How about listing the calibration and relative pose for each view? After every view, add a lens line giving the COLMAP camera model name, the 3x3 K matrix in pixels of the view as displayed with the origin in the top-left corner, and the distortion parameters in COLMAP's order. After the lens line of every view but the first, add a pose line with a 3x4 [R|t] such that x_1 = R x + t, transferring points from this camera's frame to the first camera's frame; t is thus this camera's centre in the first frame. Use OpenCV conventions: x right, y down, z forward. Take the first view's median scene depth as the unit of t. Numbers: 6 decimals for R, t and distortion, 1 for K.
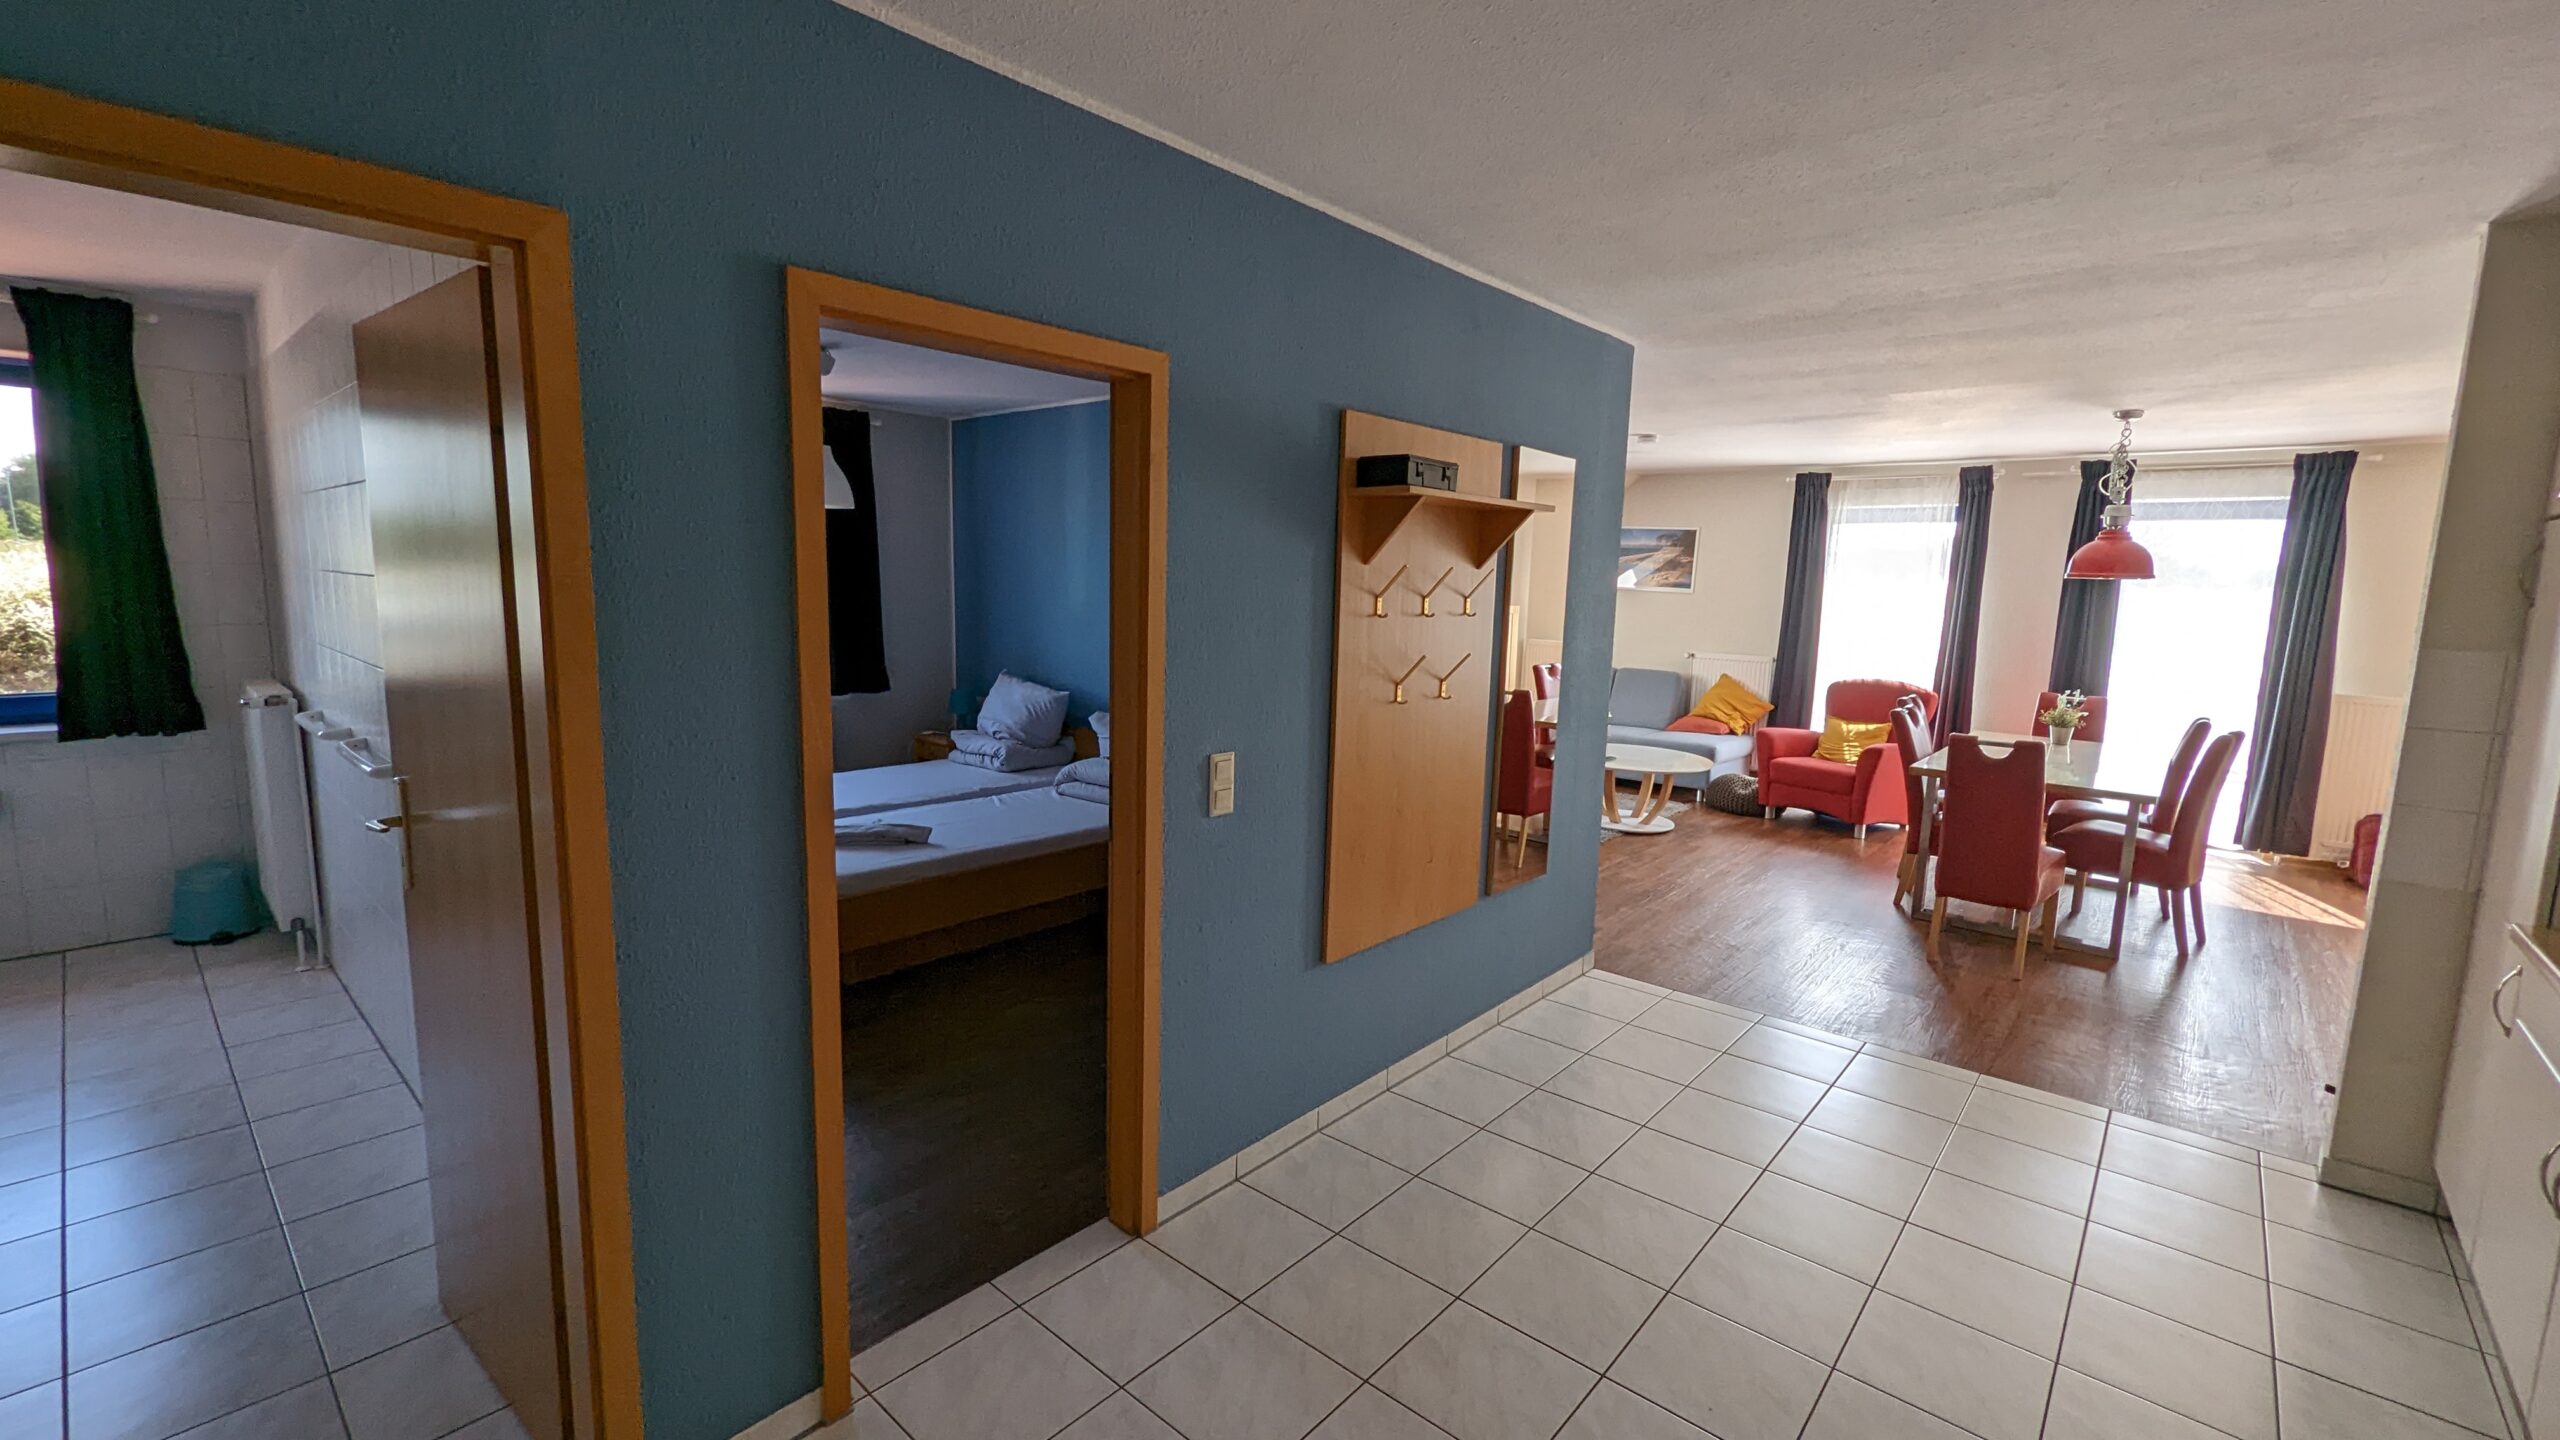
lens RADIAL K [[1061.5, 0, 1287.7], [0, 1061.5, 721.0], [0, 0, 1]] dist [-0.000039, -0.001011]
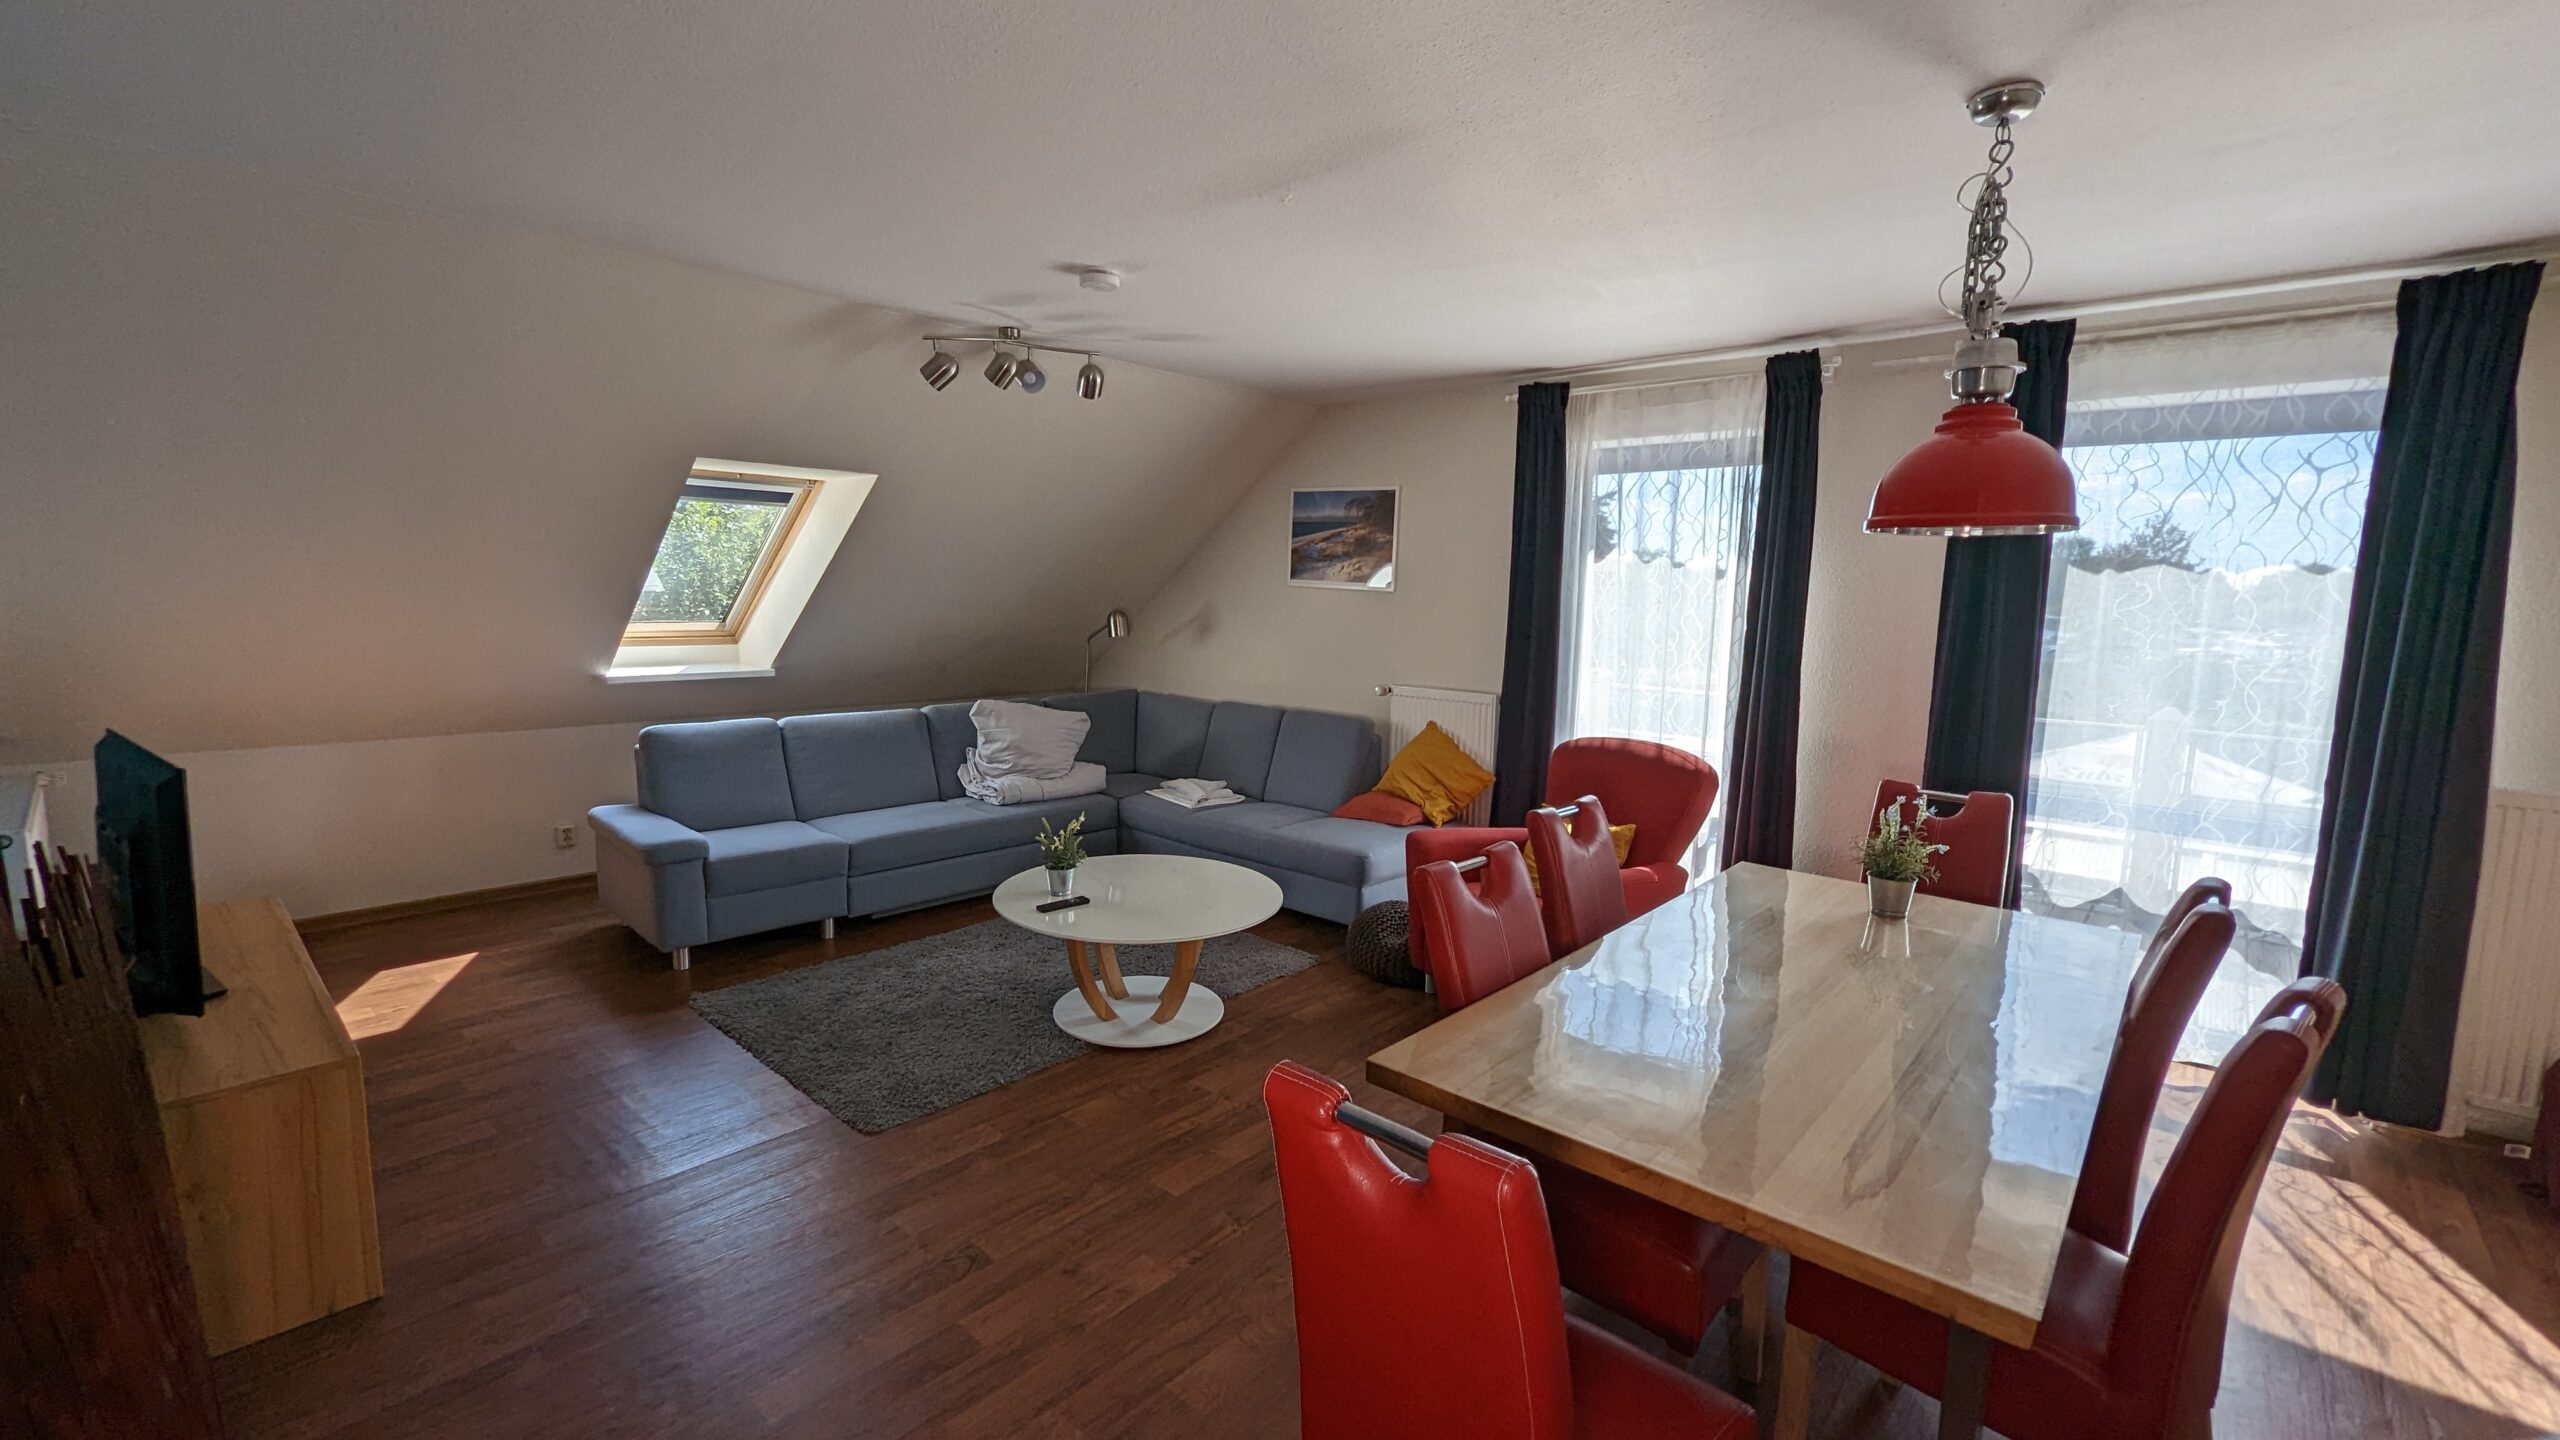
lens RADIAL K [[1061.5, 0, 1287.7], [0, 1061.5, 721.0], [0, 0, 1]] dist [-0.000039, -0.001011]
pose [[0.999967, -0.006942, -0.004241, 0.345250], [0.006906, 0.999941, -0.008353, -0.041781], [0.004299, 0.008324, 0.999956, 0.400357]]
